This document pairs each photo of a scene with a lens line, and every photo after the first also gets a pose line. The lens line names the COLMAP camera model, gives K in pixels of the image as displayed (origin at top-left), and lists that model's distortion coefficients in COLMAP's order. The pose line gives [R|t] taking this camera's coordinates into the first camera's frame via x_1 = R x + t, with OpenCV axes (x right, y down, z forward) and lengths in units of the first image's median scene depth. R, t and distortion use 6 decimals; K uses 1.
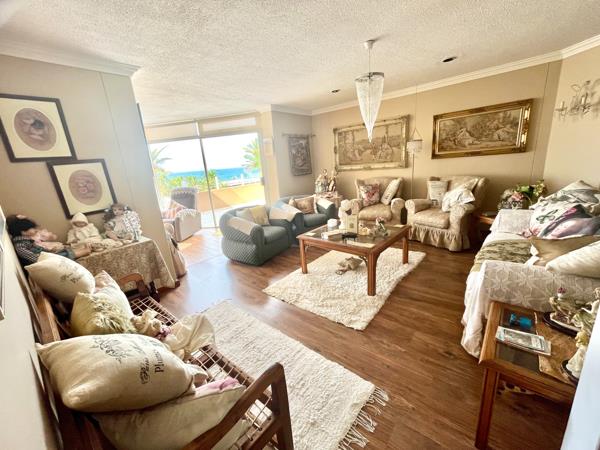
lens RADIAL K [[245.2, 0, 298.4], [0, 245.2, 225.7], [0, 0, 1]] dist [-0.000177, 0.000042]
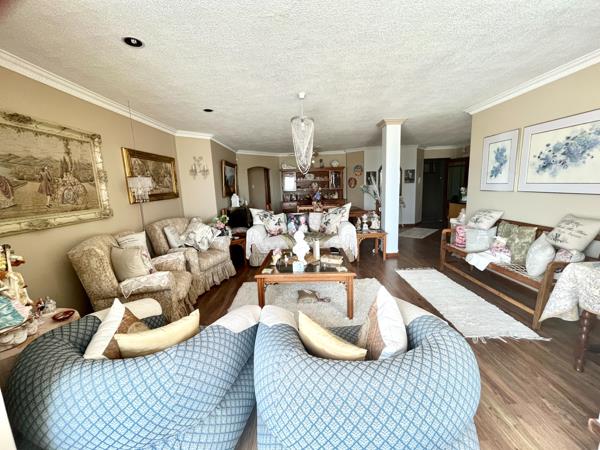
lens RADIAL K [[245.2, 0, 297.5], [0, 245.2, 225.4], [0, 0, 1]] dist [-0.000177, 0.000042]
pose [[-0.632415, -0.008261, 0.774586, -0.325658], [0.296683, 0.921113, 0.252052, -0.230460], [-0.715563, 0.389208, -0.580074, 1.012761]]
